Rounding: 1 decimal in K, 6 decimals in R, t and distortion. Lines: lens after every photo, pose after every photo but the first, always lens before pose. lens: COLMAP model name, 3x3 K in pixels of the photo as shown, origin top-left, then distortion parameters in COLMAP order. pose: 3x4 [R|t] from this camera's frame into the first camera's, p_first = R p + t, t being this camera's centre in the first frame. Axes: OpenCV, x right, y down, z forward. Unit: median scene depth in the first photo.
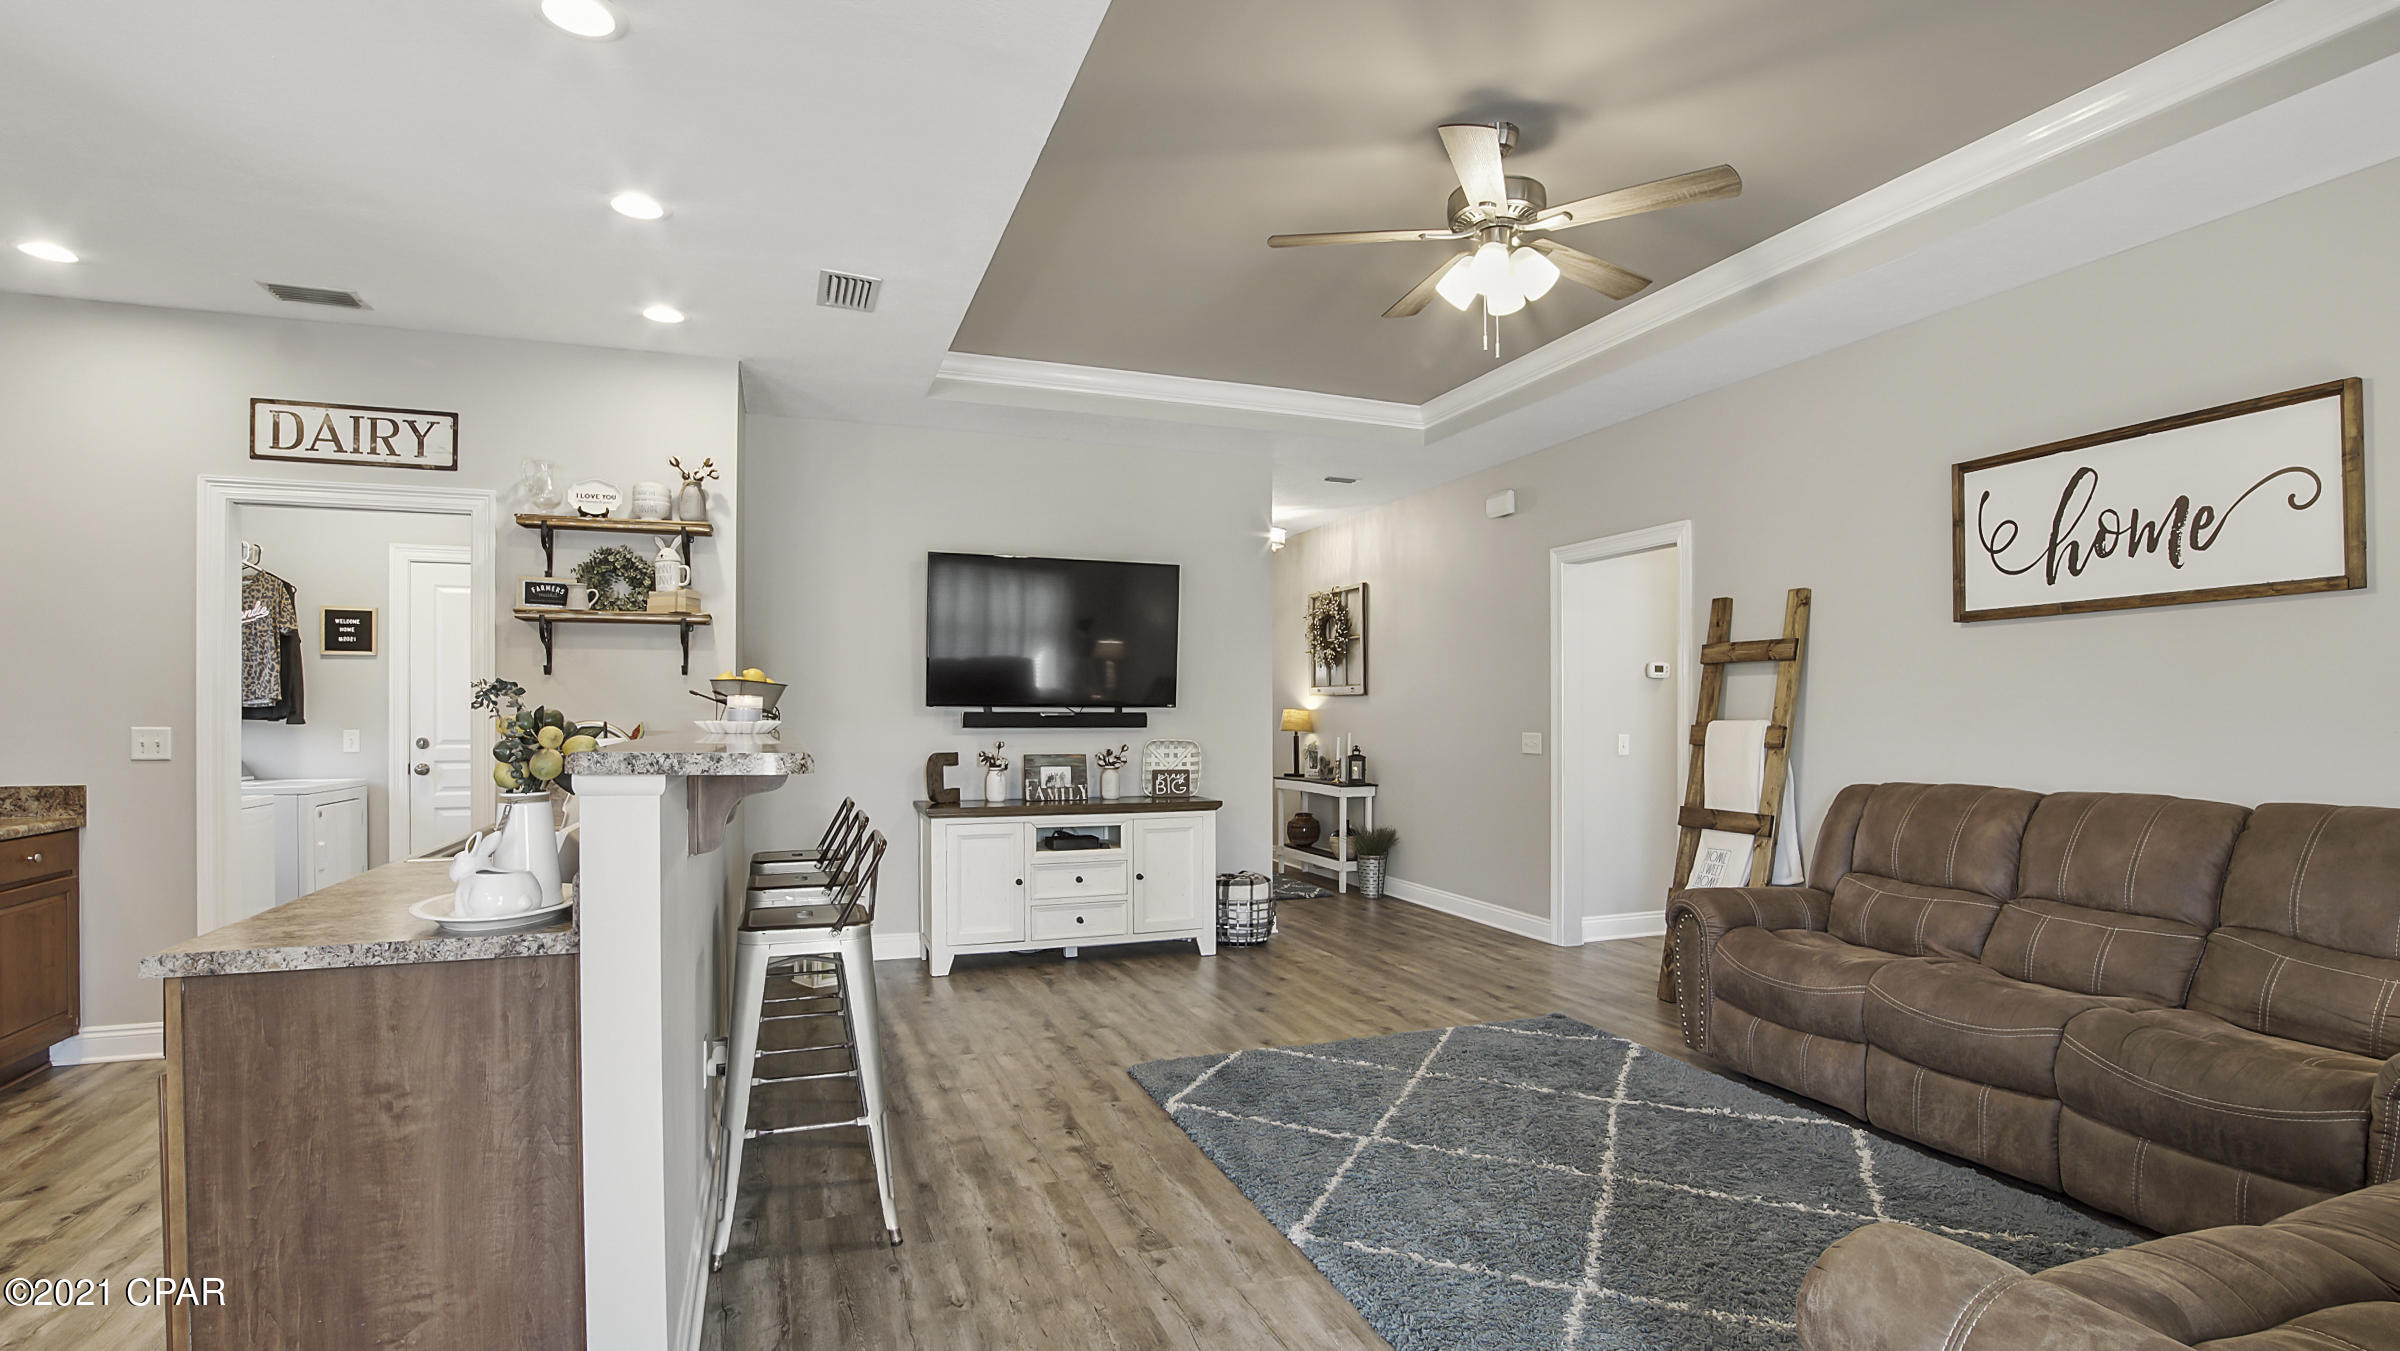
lens RADIAL K [[1148.8, 0, 1236.5], [0, 1148.8, 708.9], [0, 0, 1]] dist [-0.031532, -0.000174]
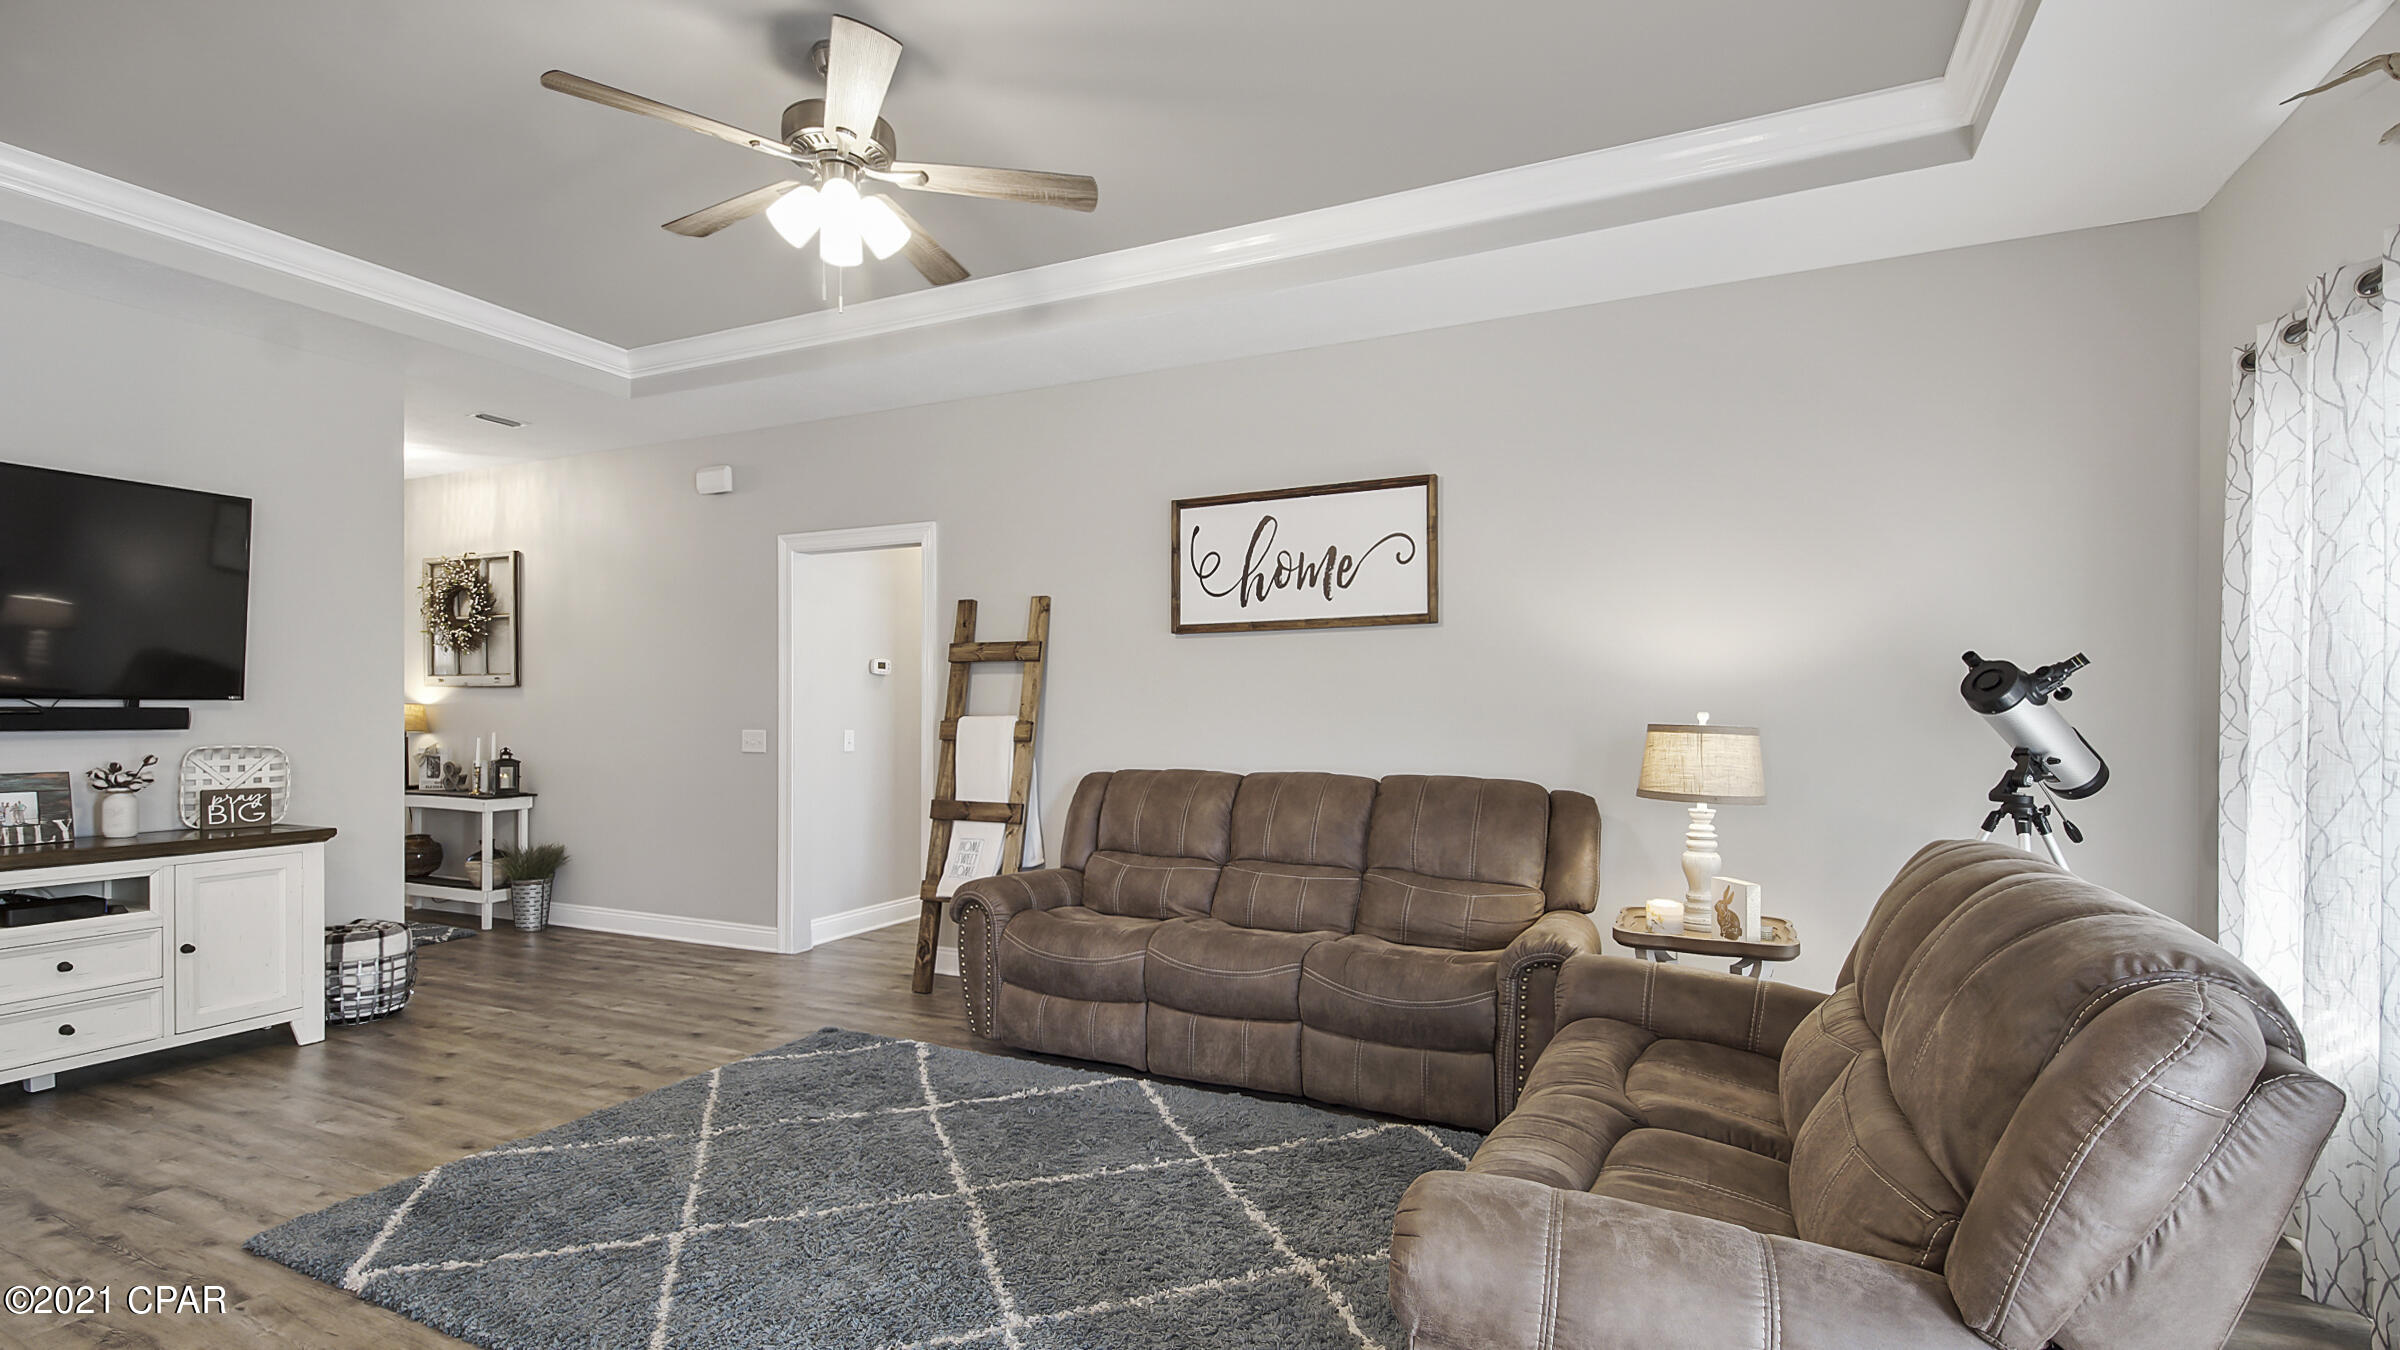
lens RADIAL K [[1077.9, 0, 1204.9], [0, 1077.9, 709.6], [0, 0, 1]] dist [0.030075, -0.019801]
pose [[0.722593, 0.000925, 0.691273, -0.138995], [-0.004067, 0.999987, 0.002913, 0.000259], [-0.691262, -0.004916, 0.722588, 0.172660]]
